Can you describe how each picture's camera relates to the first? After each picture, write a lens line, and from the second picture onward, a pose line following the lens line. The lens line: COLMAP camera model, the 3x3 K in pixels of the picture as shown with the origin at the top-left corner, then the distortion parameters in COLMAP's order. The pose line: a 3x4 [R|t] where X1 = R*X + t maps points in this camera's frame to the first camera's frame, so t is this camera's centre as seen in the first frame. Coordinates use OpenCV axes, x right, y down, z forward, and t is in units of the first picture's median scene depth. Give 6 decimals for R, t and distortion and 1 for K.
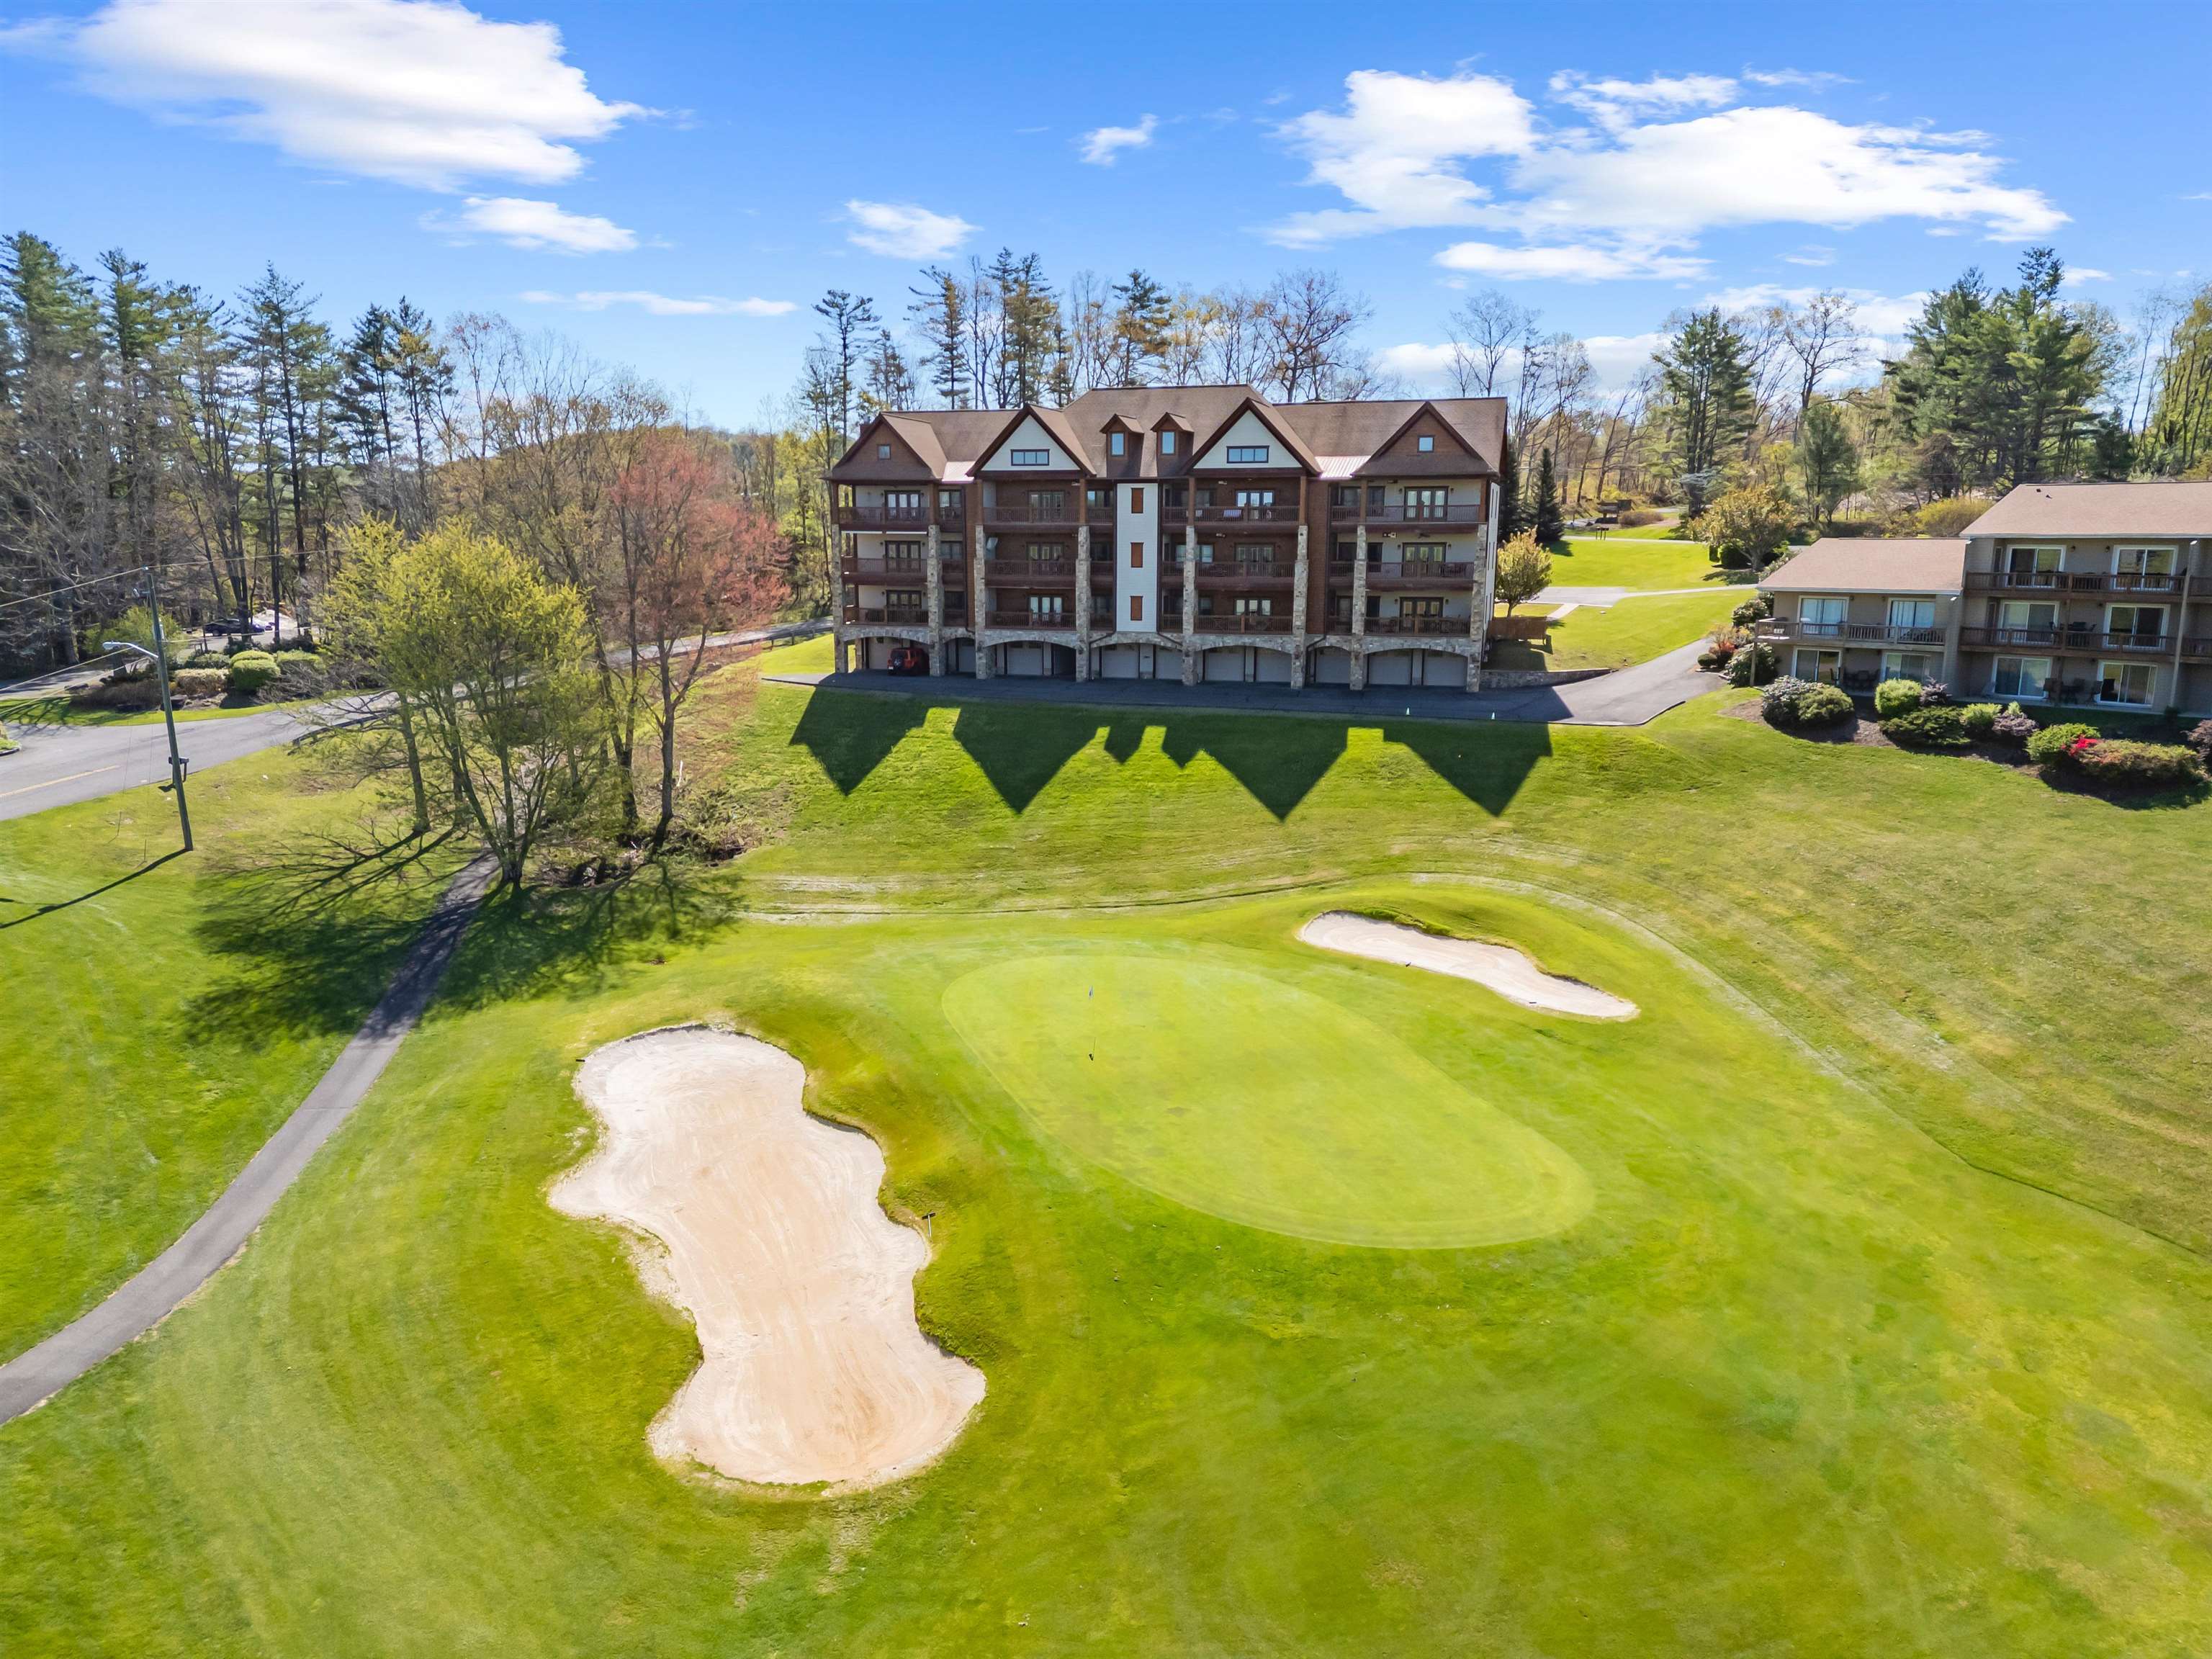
lens RADIAL K [[1537.3, 0, 1100.2], [0, 1537.3, 831.6], [0, 0, 1]] dist [0.094845, -0.095367]
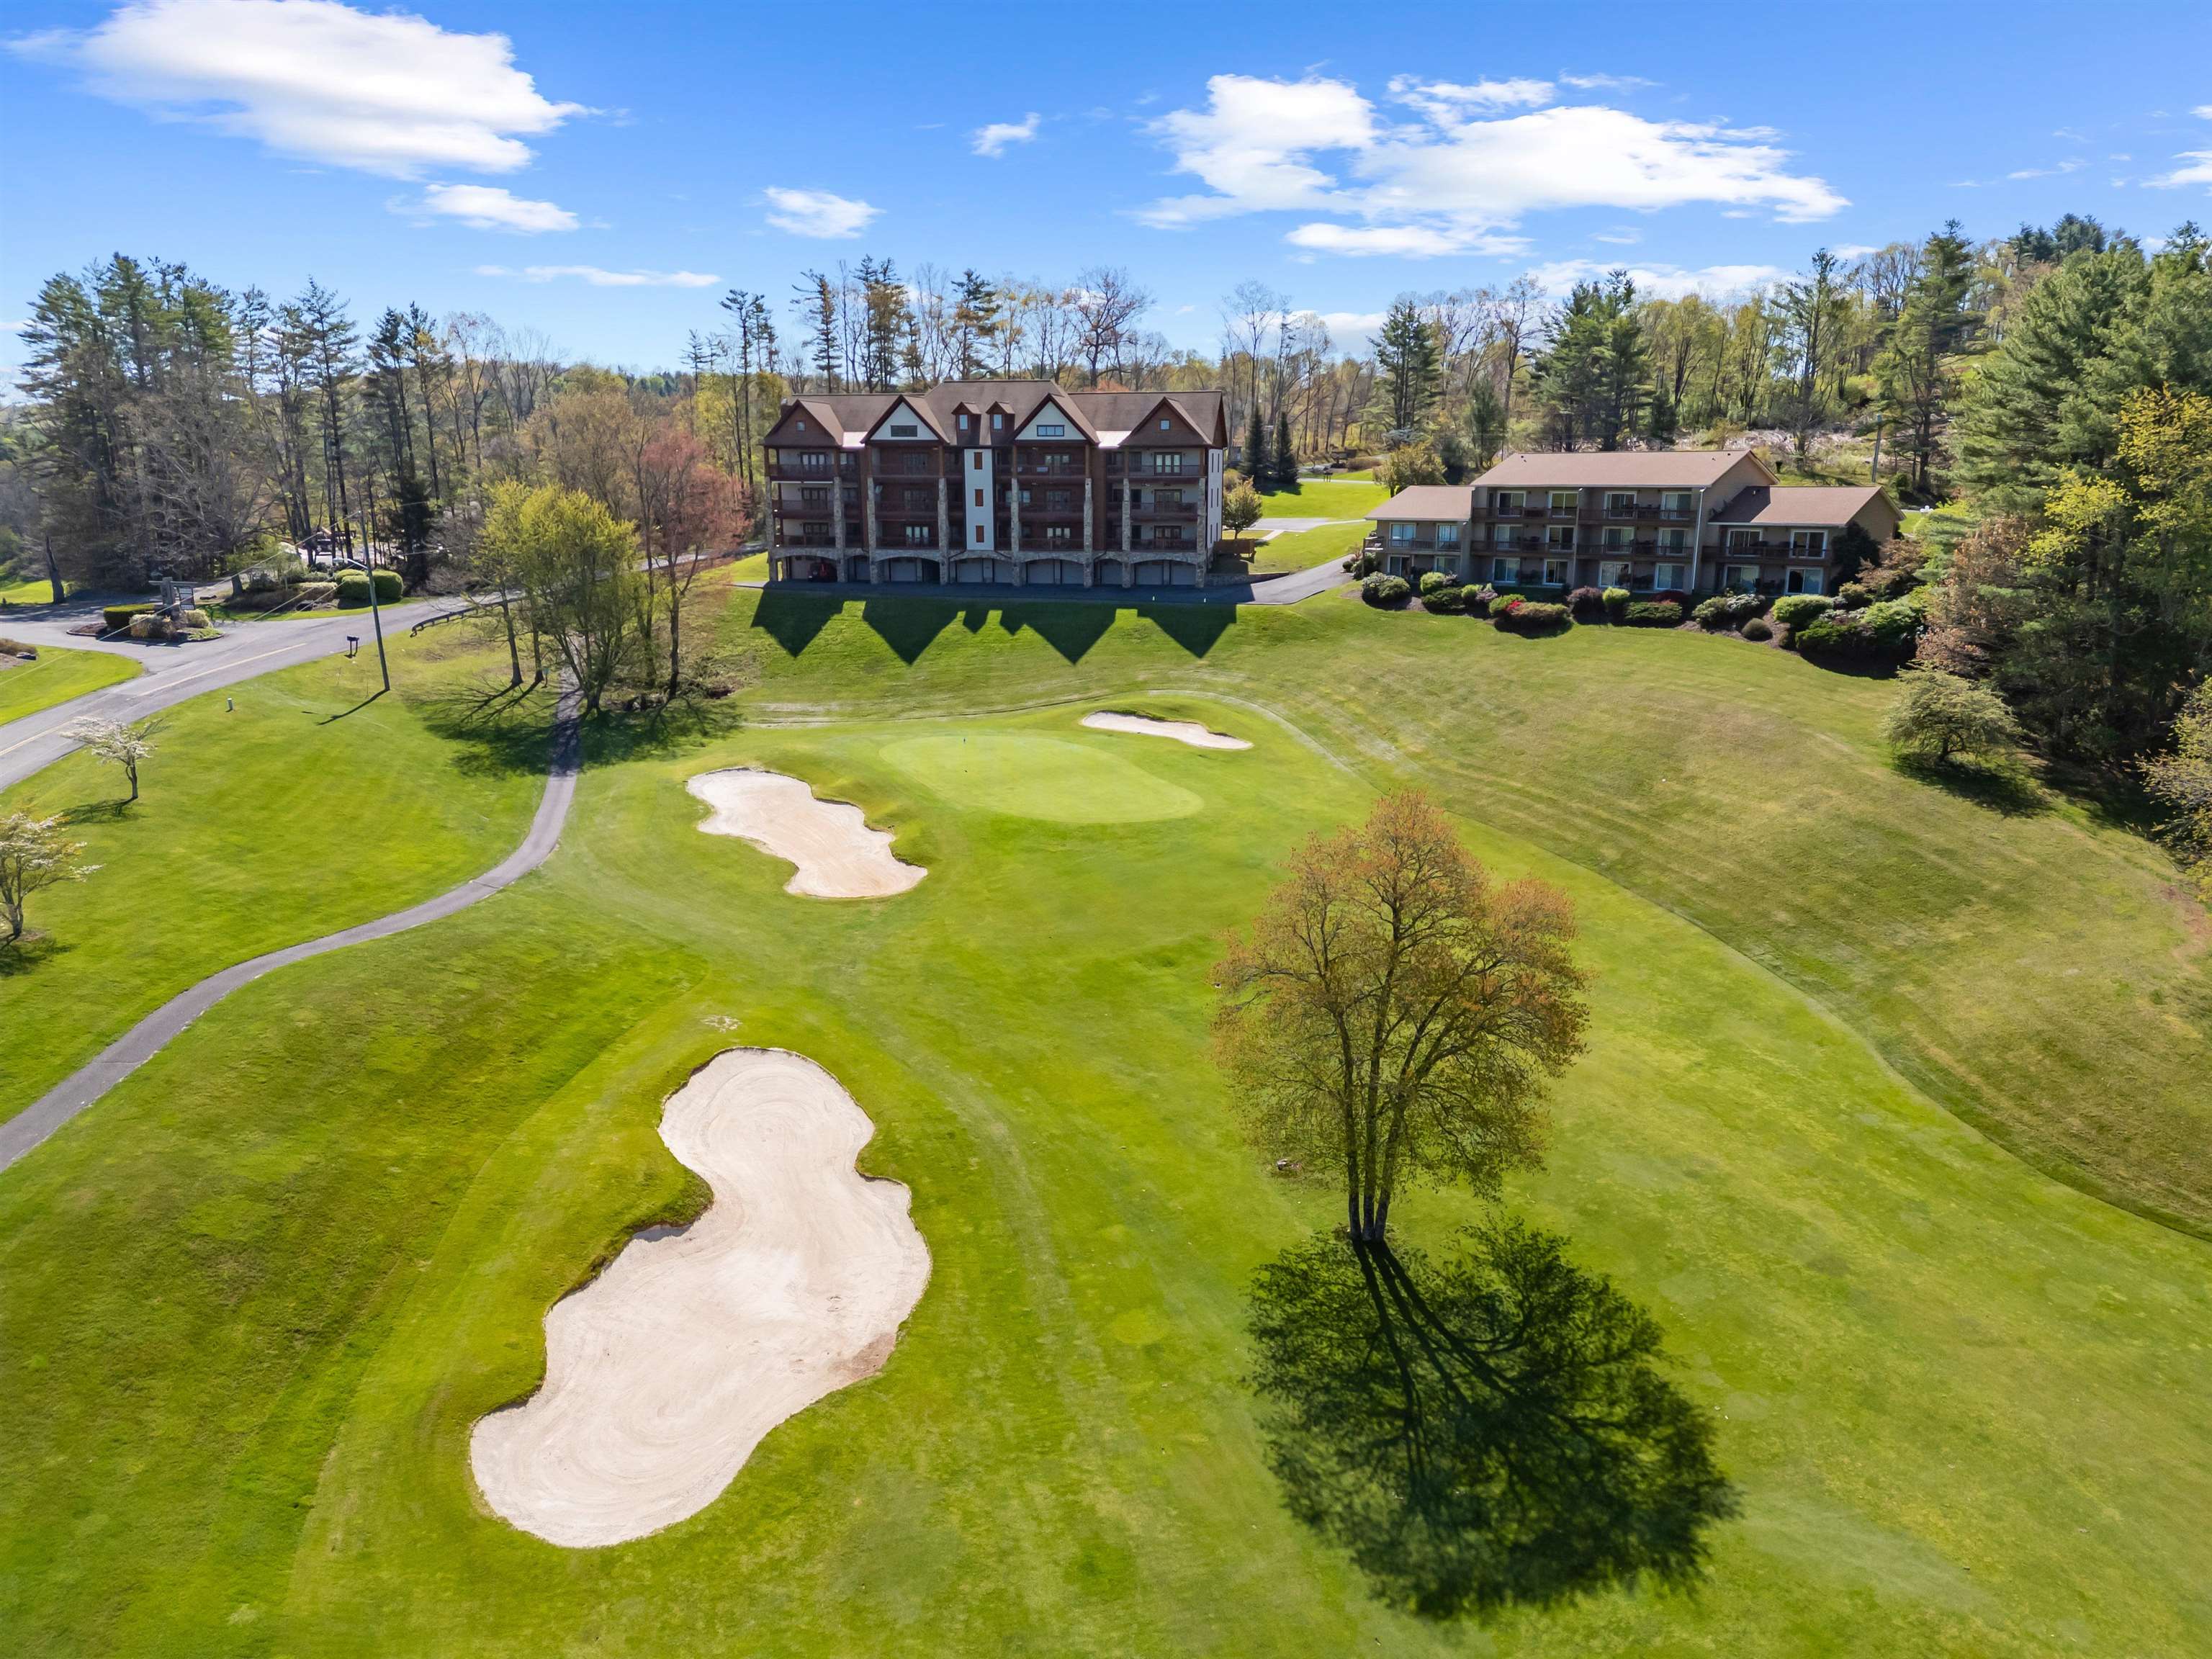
lens RADIAL K [[1537.0, 0, 1106.0], [0, 1537.0, 829.5], [0, 0, 1]] dist [0.135318, -0.218263]
pose [[0.994320, -0.029346, 0.102311, -0.018578], [0.025159, 0.998802, 0.041981, 0.090835], [-0.103420, -0.039168, 0.993866, -0.573896]]
